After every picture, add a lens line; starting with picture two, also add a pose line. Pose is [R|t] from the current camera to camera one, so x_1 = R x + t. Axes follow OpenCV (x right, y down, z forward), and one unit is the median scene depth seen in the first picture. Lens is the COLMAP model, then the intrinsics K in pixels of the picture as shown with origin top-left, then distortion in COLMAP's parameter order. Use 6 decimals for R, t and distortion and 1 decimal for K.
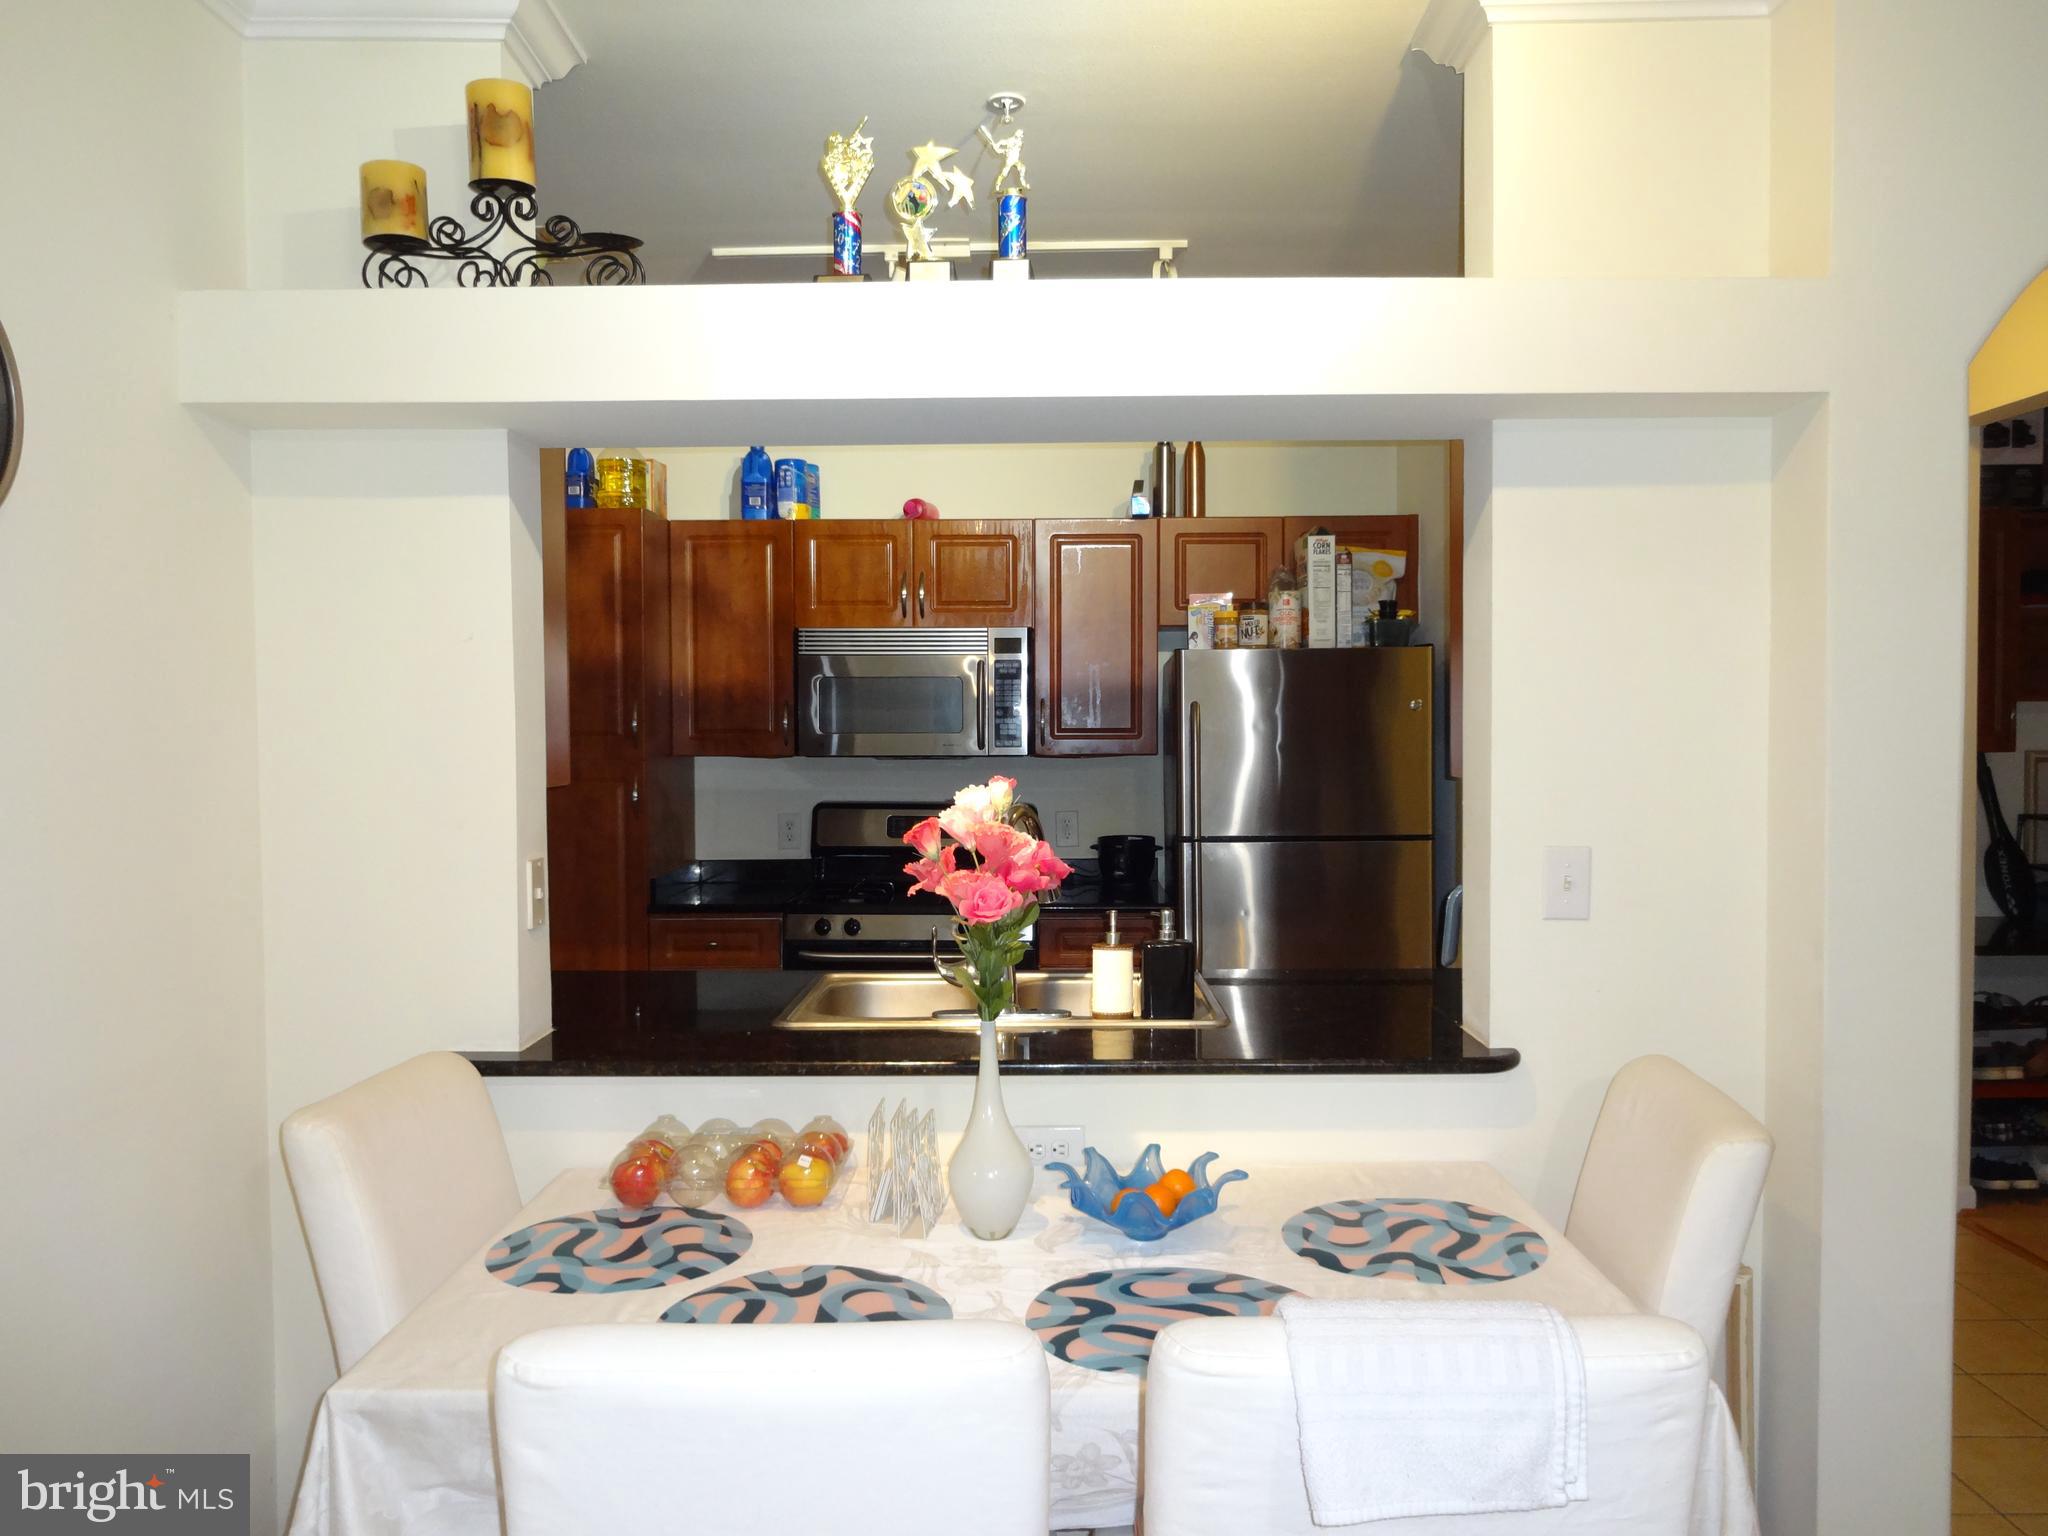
lens RADIAL K [[1516.0, 0, 1010.6], [0, 1516.0, 776.0], [0, 0, 1]] dist [-0.015500, 0.000841]
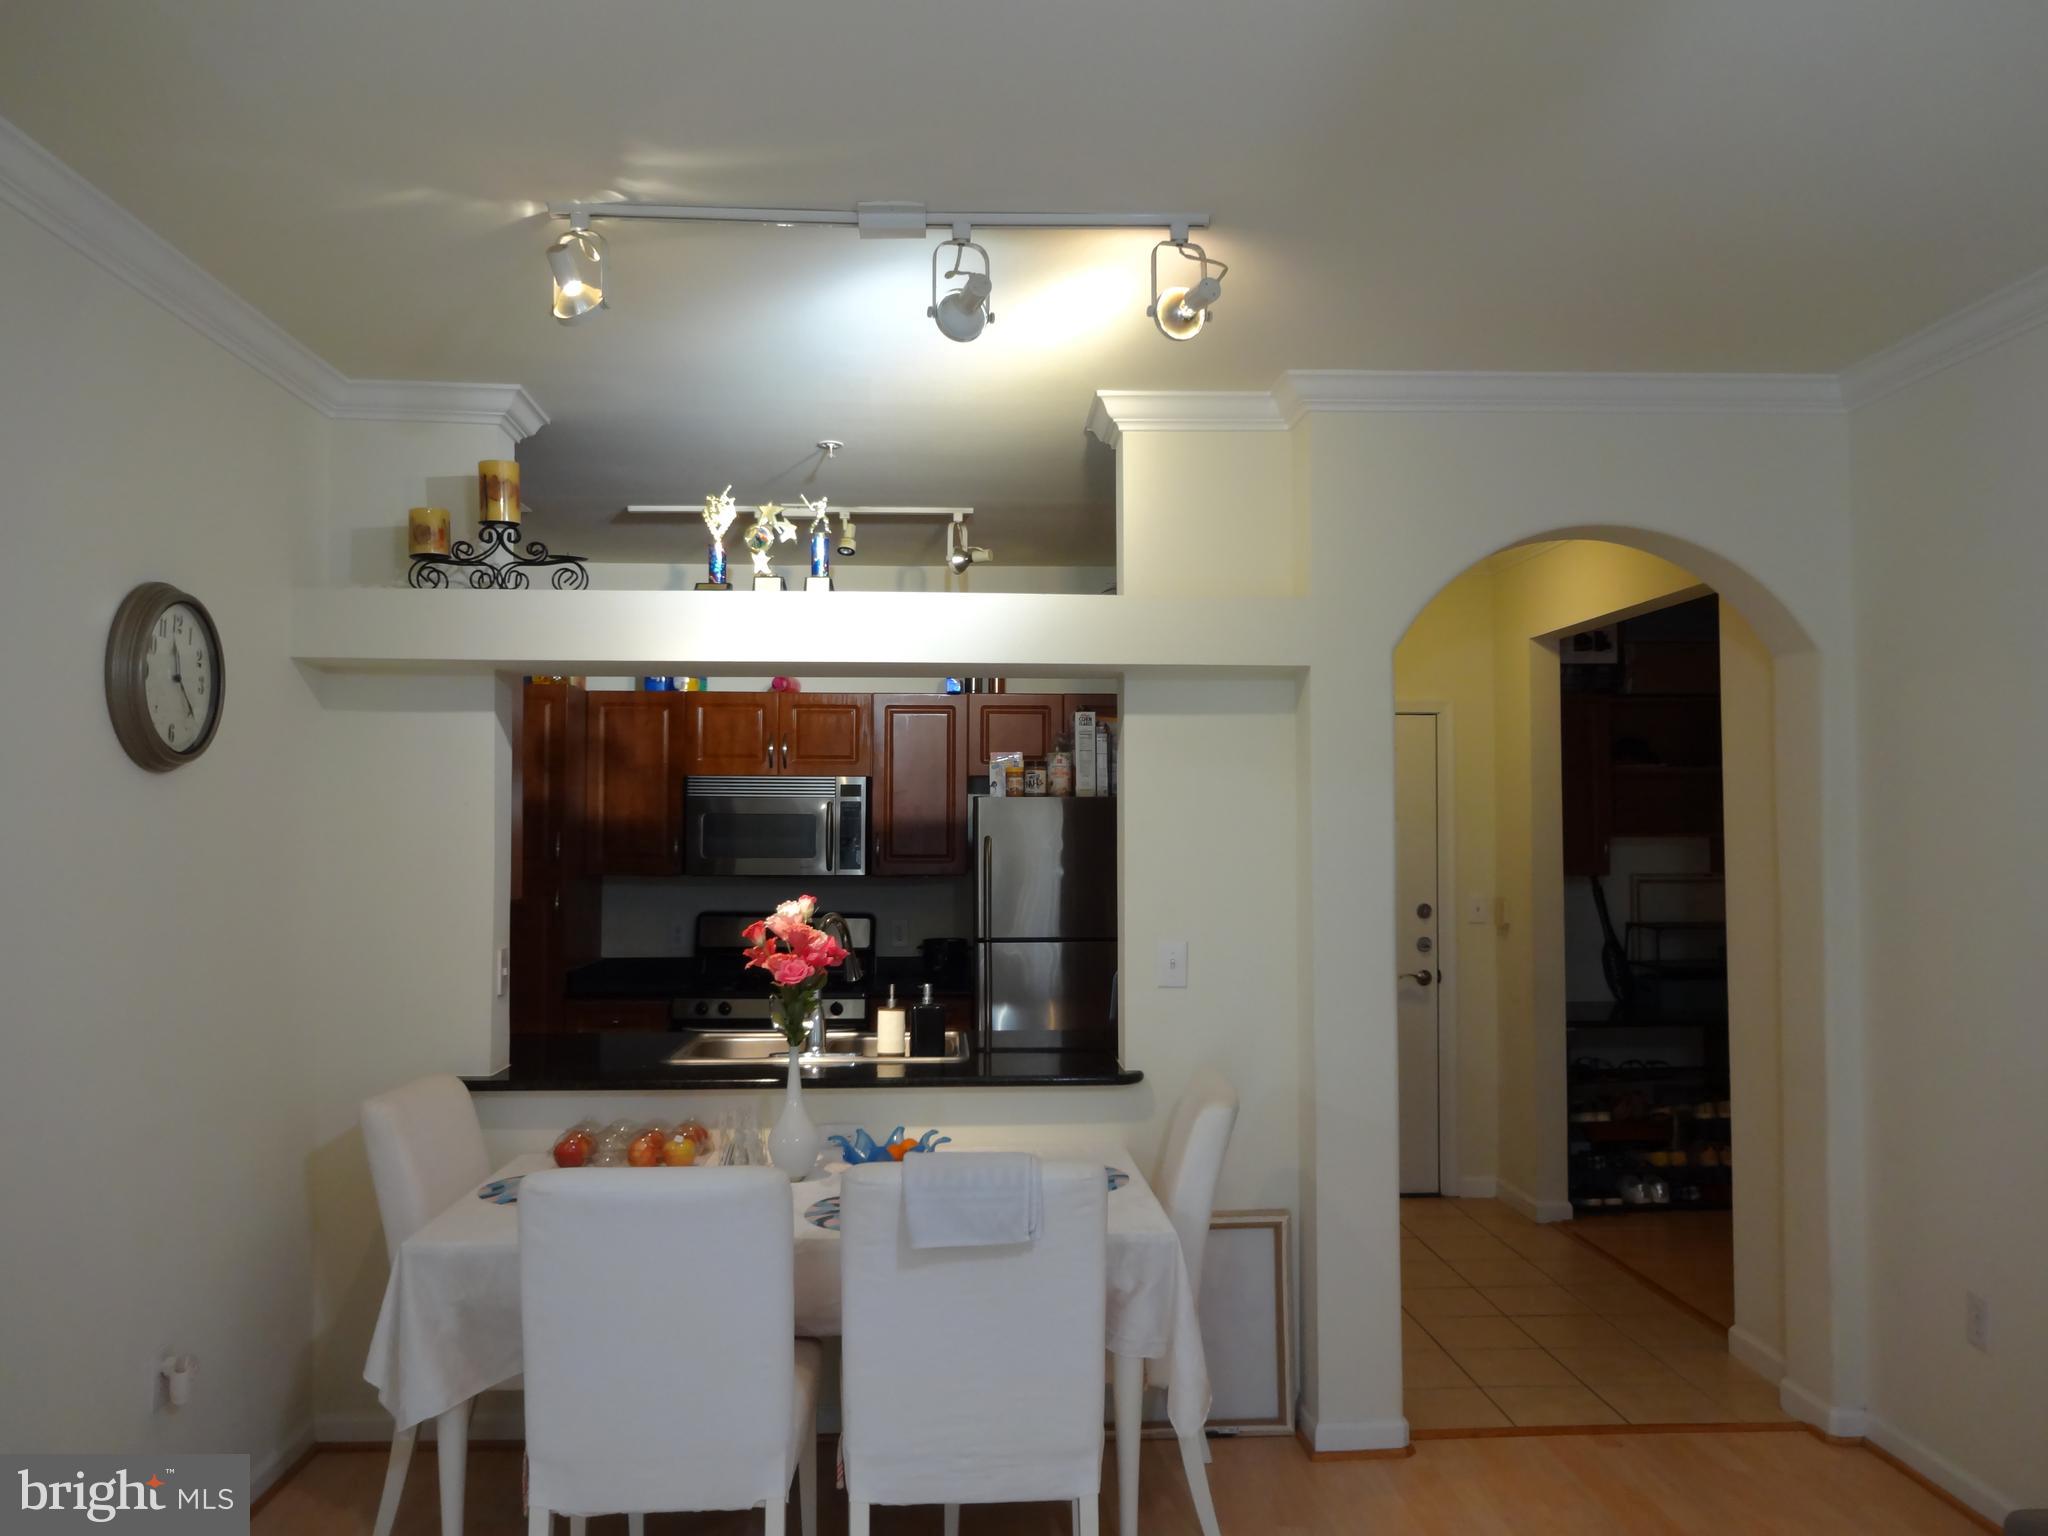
lens RADIAL K [[1516.0, 0, 1019.8], [0, 1516.0, 773.0], [0, 0, 1]] dist [-0.015500, 0.000841]
pose [[0.997393, 0.008978, 0.071601, 0.061993], [-0.003651, 0.997238, -0.074180, -0.006624], [-0.072070, 0.073725, 0.994671, -0.378355]]
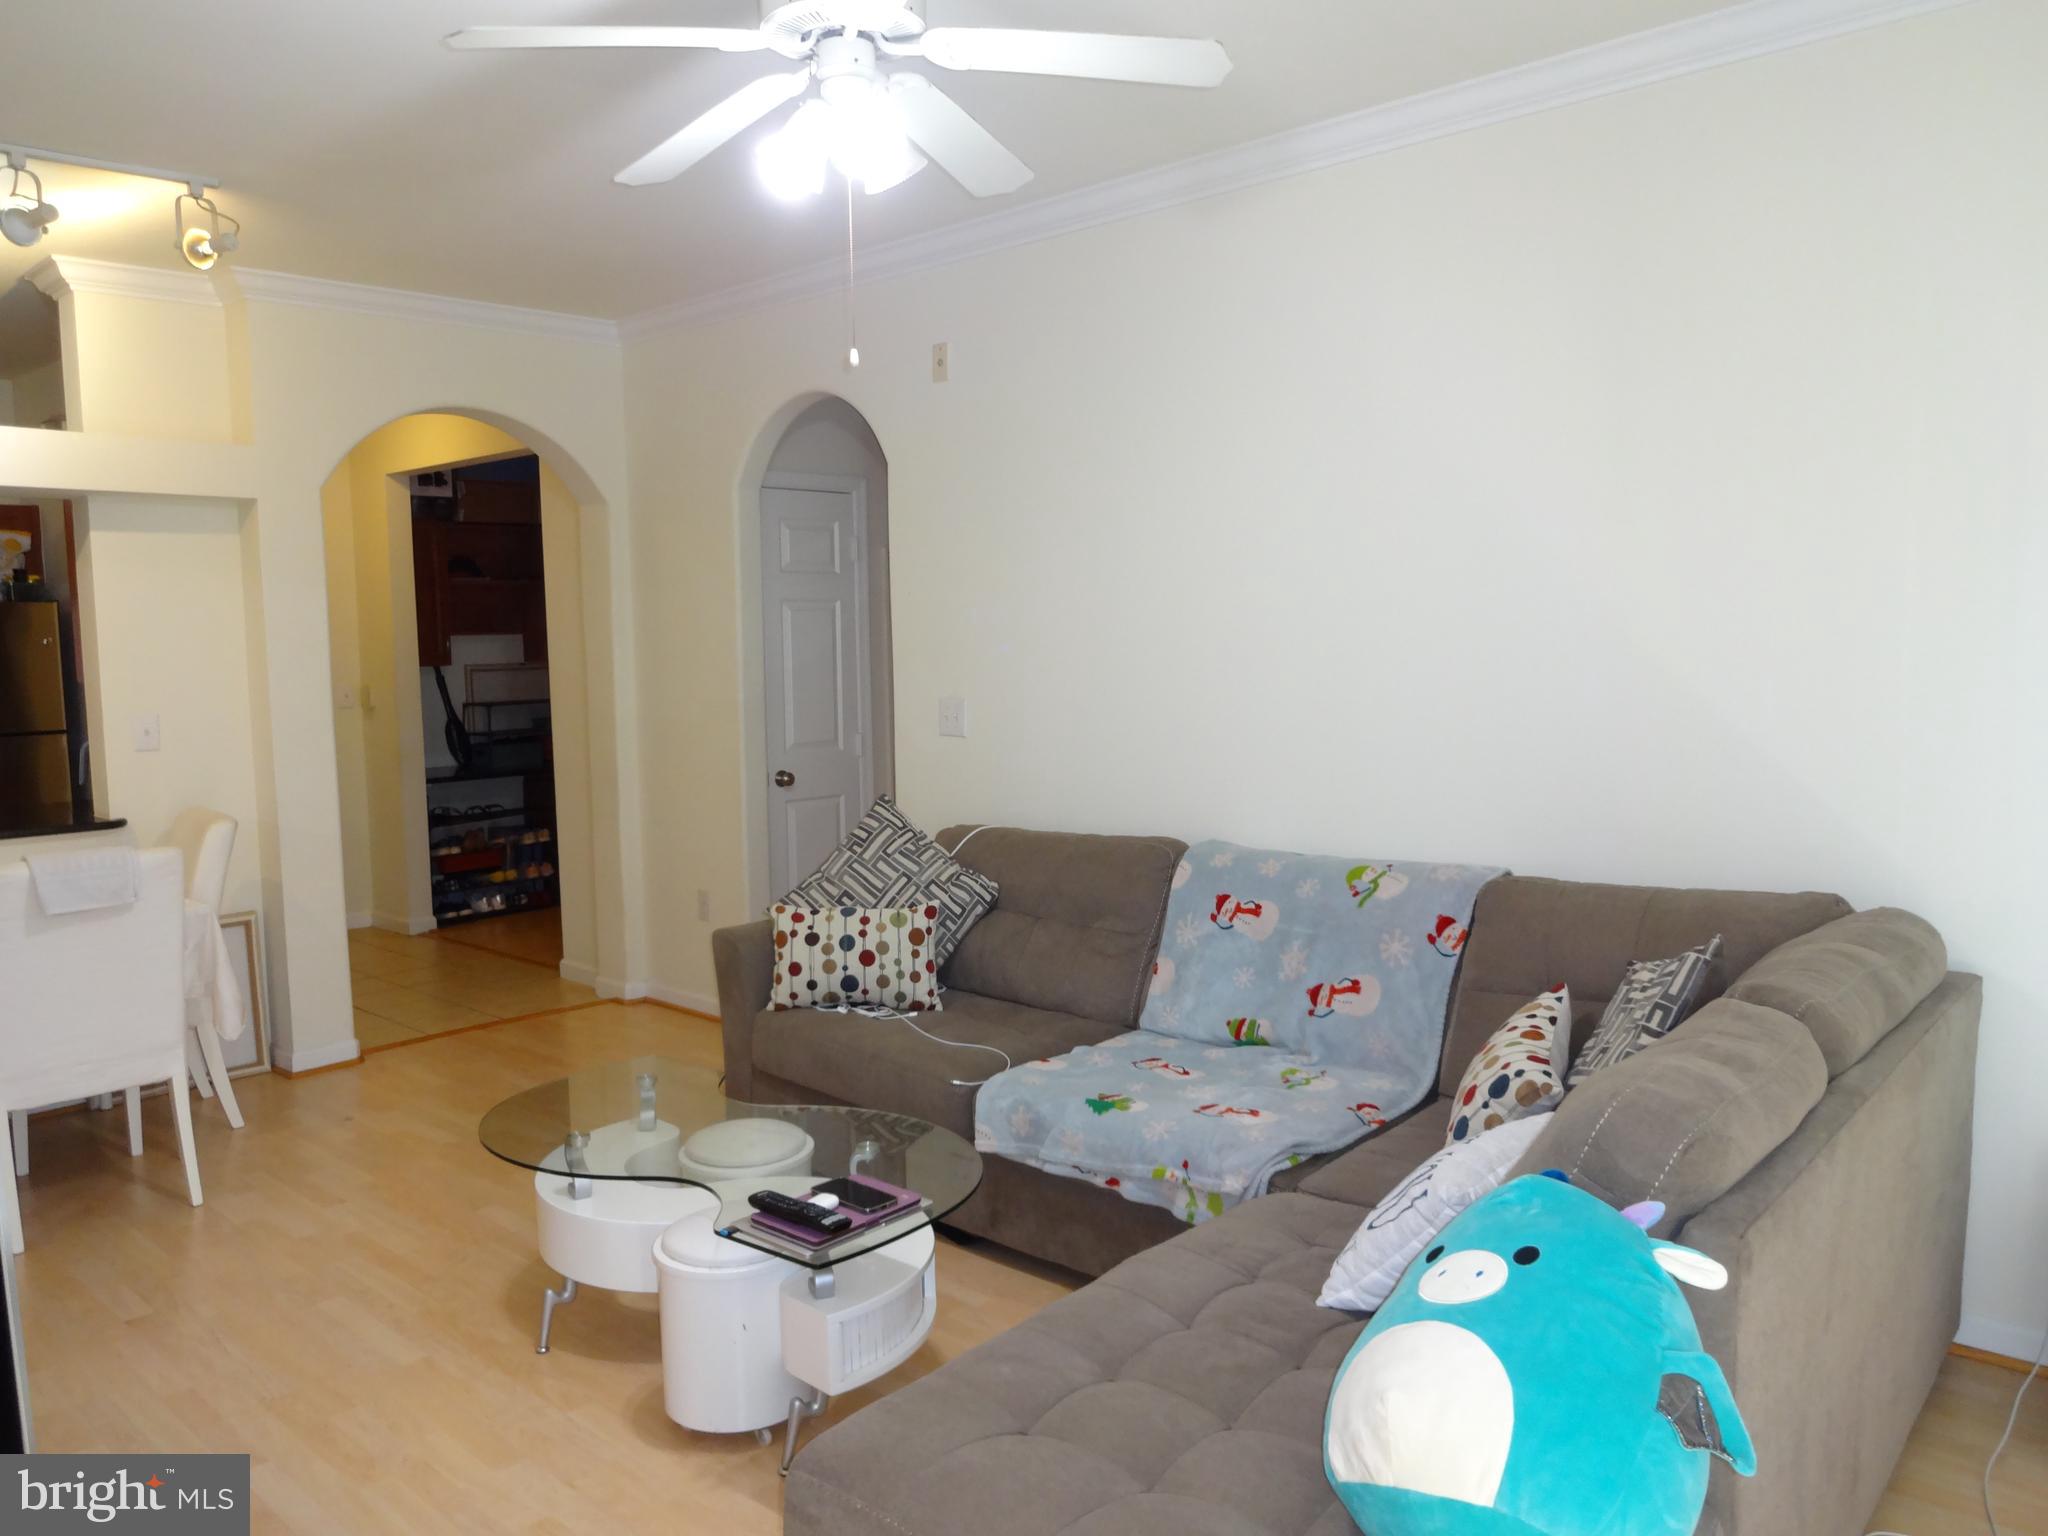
lens RADIAL K [[1516.0, 0, 1024.1], [0, 1516.0, 775.6], [0, 0, 1]] dist [-0.015500, 0.000841]
pose [[0.665266, -0.072634, 0.743065, -0.224803], [0.038358, 0.997267, 0.063140, 0.030874], [-0.745621, -0.013502, 0.666234, -0.777691]]
